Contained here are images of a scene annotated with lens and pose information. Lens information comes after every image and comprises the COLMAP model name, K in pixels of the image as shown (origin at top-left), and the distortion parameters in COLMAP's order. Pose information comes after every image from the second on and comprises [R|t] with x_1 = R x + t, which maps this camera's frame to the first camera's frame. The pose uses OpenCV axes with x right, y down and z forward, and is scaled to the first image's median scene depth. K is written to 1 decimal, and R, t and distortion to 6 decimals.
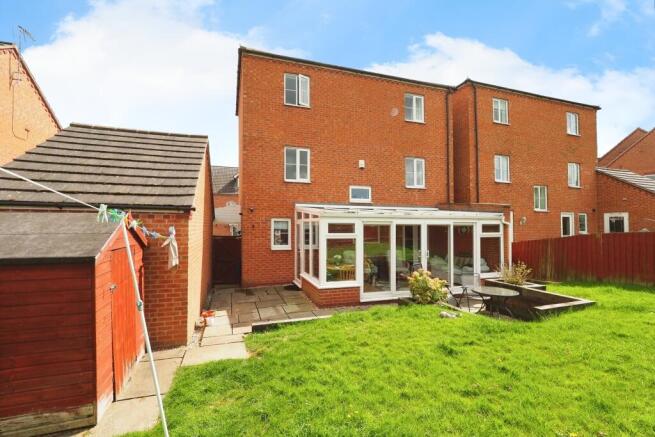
lens RADIAL K [[265.3, 0, 342.9], [0, 265.3, 220.9], [0, 0, 1]] dist [0.000118, 0.000021]
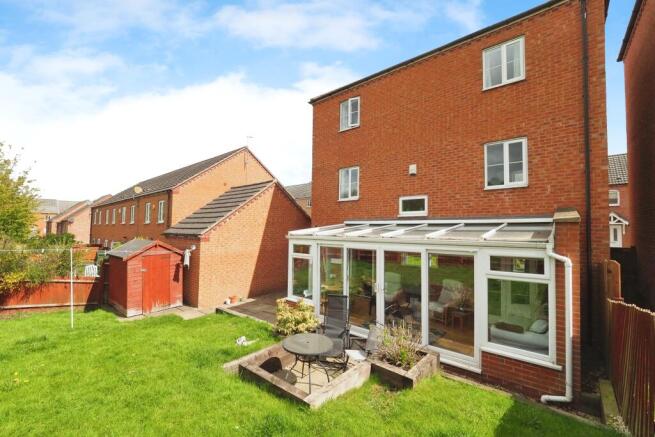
lens RADIAL K [[265.3, 0, 342.9], [0, 265.3, 220.9], [0, 0, 1]] dist [0.000118, 0.000021]
pose [[0.561614, -0.024332, -0.827041, 0.636394], [0.008319, 0.999683, -0.023761, -0.037417], [0.827357, 0.006464, 0.561639, 0.362347]]
